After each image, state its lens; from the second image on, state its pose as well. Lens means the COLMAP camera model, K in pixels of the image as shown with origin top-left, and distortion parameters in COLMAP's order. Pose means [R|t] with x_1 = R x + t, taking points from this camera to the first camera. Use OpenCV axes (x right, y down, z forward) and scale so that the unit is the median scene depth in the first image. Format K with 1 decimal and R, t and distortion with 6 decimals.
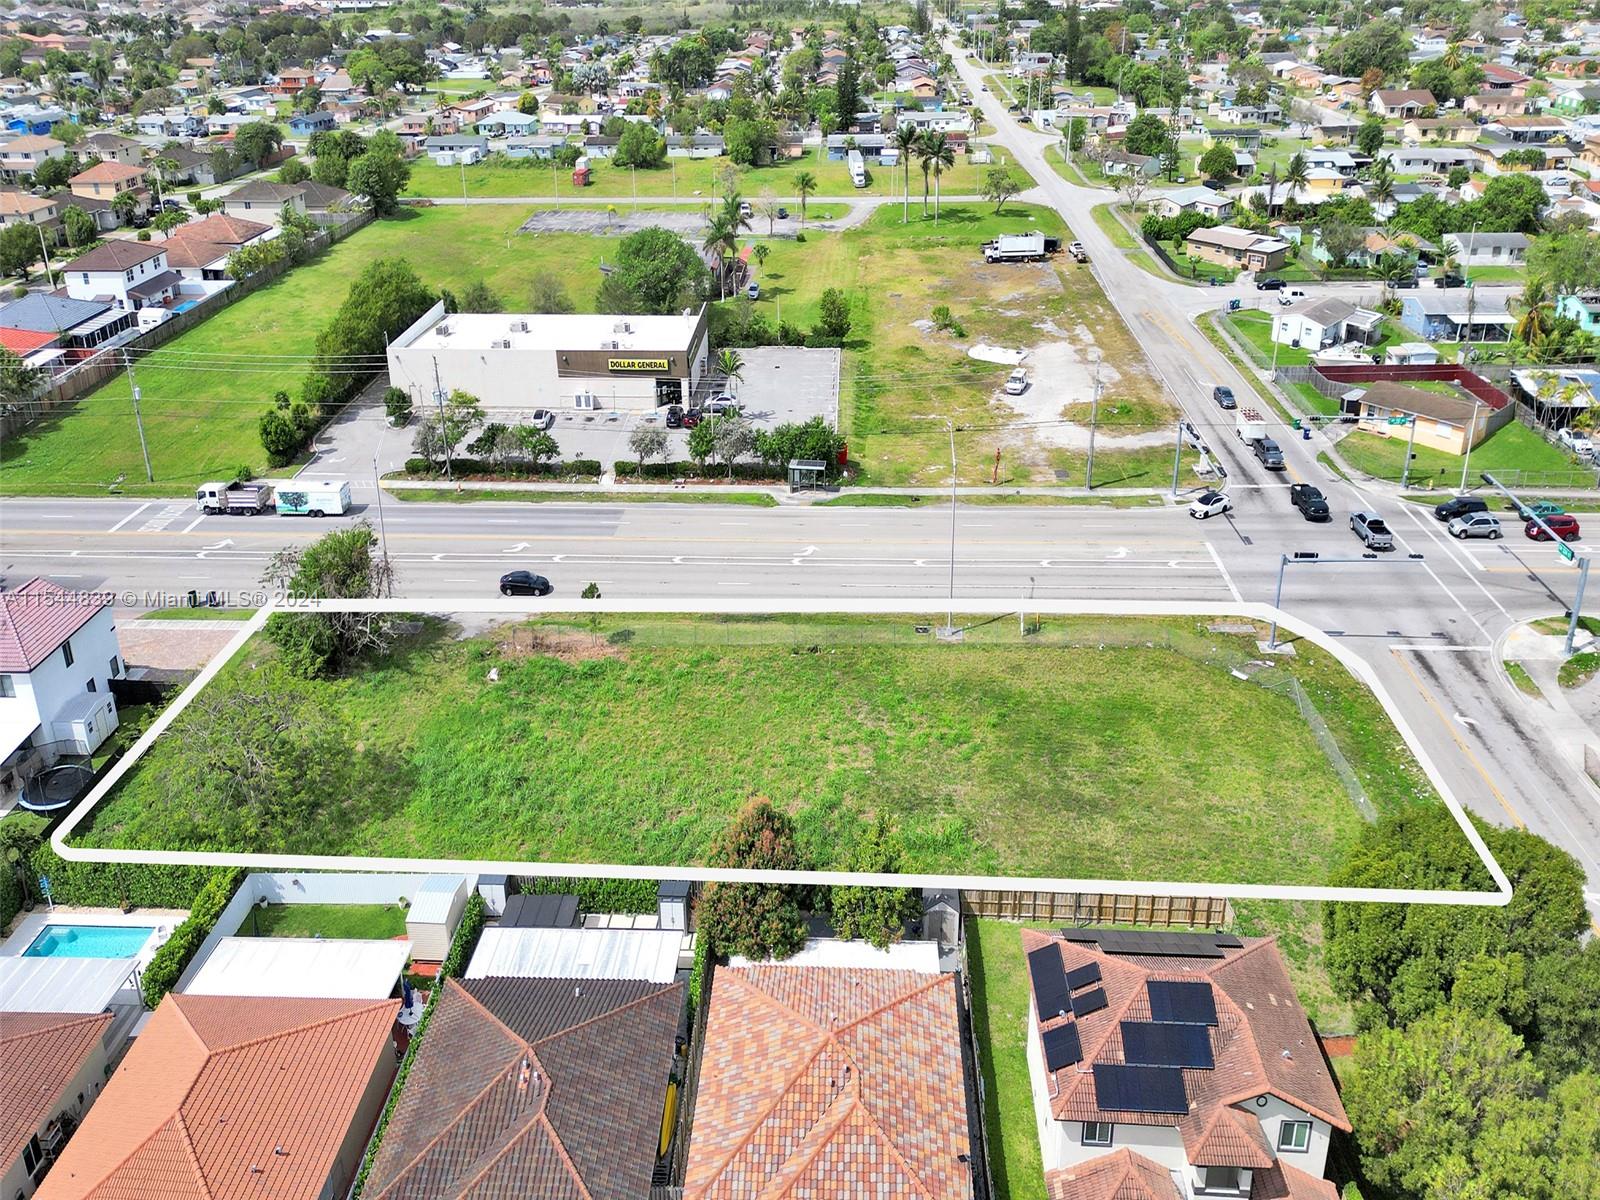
lens RADIAL K [[1053.5, 0, 801.7], [0, 1053.5, 558.4], [0, 0, 1]] dist [0.075041, -0.055276]
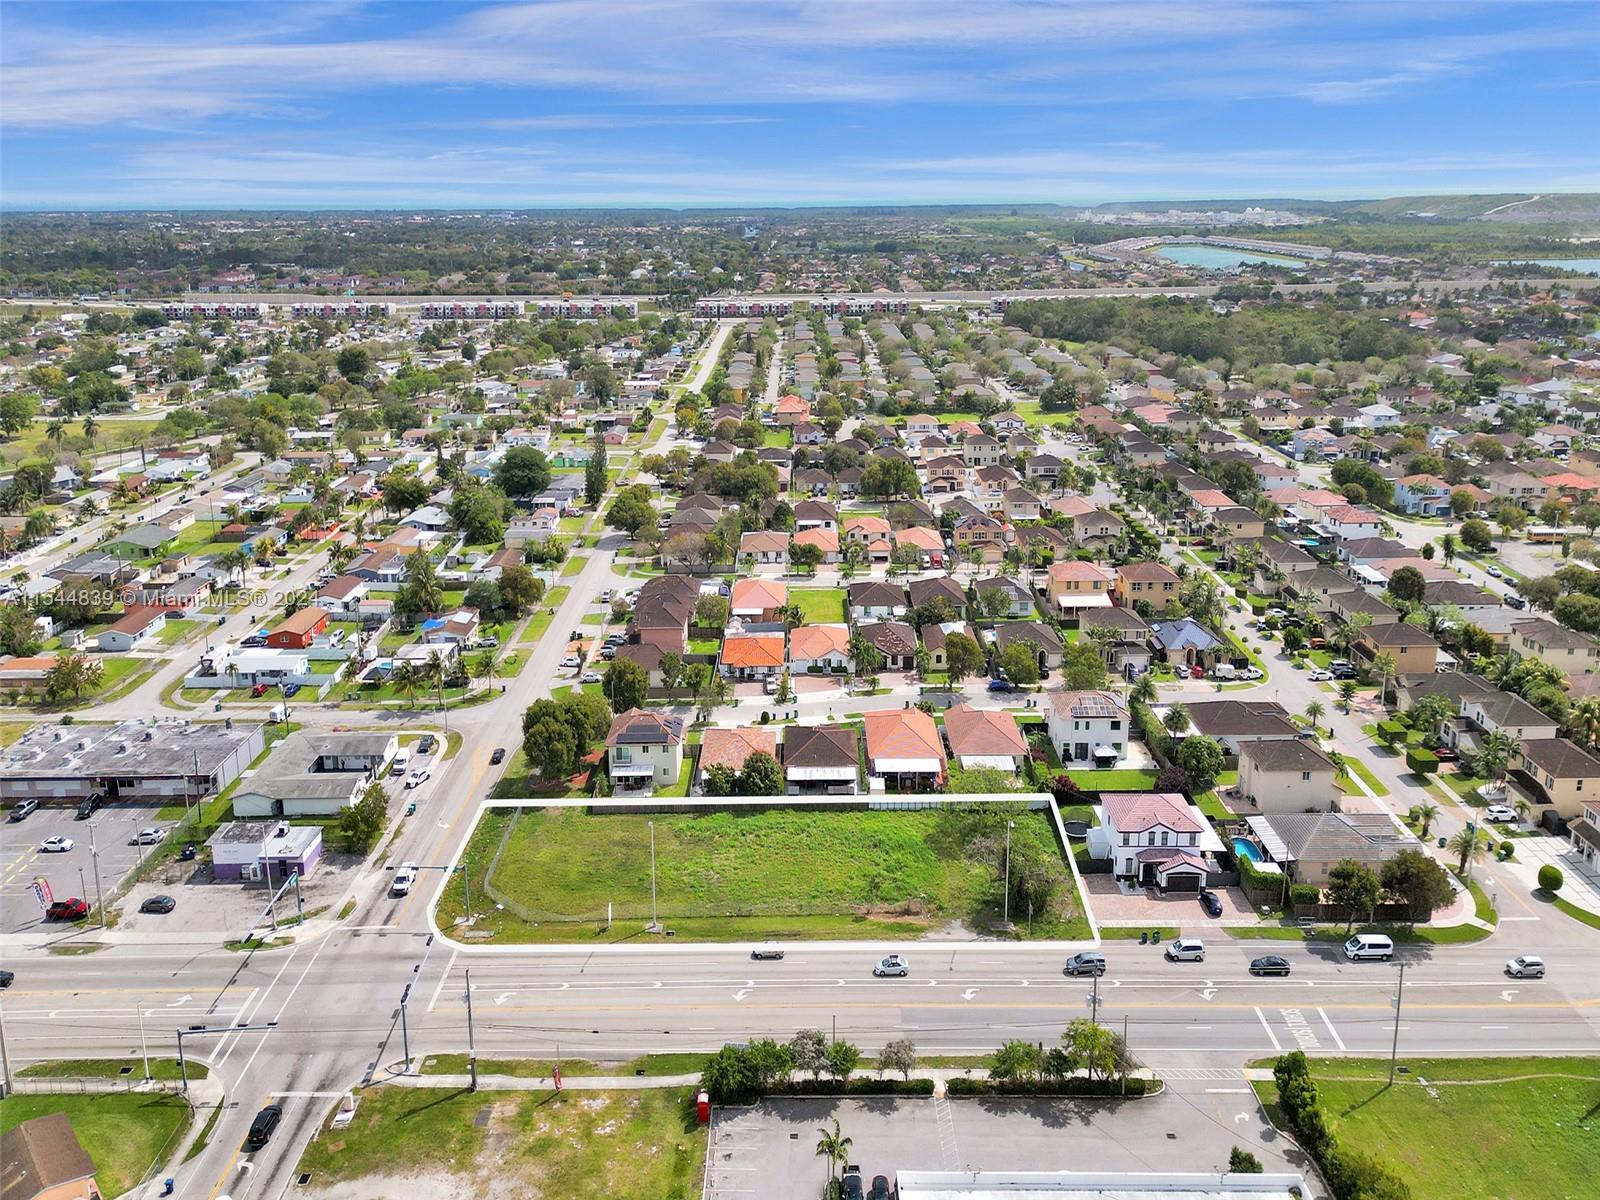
lens RADIAL K [[1095.9, 0, 800.0], [0, 1095.9, 600.0], [0, 0, 1]] dist [0.118582, -0.120627]
pose [[-0.998678, 0.042978, -0.028195, -0.041543], [0.005017, 0.627415, 0.778669, -1.187340], [0.051156, 0.777498, -0.626801, 1.285763]]
